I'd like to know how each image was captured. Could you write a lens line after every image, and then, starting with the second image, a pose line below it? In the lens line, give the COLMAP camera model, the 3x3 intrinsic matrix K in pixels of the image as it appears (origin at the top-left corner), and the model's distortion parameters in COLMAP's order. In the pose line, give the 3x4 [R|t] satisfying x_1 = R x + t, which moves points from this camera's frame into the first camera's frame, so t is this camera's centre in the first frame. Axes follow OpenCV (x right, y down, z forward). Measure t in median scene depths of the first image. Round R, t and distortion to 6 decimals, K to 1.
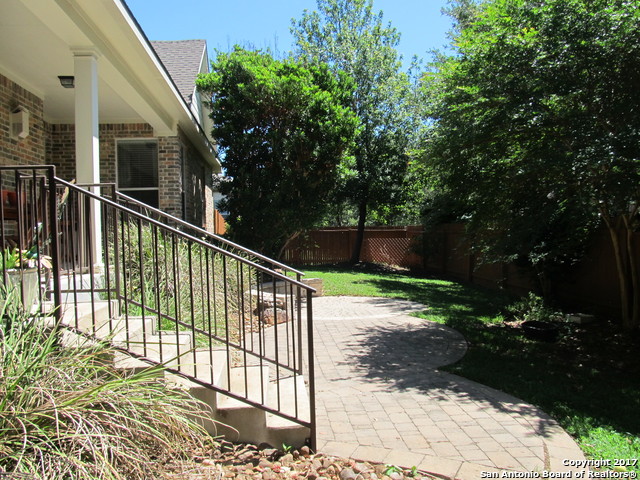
lens RADIAL K [[537.3, 0, 320.5], [0, 537.3, 242.9], [0, 0, 1]] dist [0.010889, 0.003069]
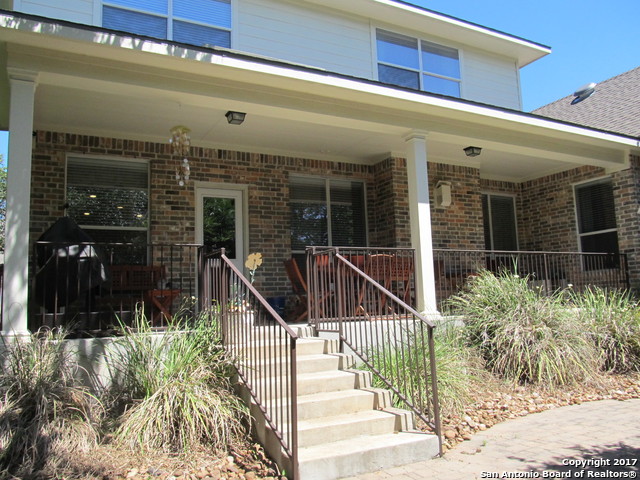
lens RADIAL K [[537.3, 0, 320.1], [0, 537.3, 237.3], [0, 0, 1]] dist [0.010889, 0.003069]
pose [[0.453379, -0.112168, -0.884232, 0.272962], [0.021321, 0.993131, -0.115050, 0.005734], [0.891063, 0.033308, 0.452656, 0.148727]]
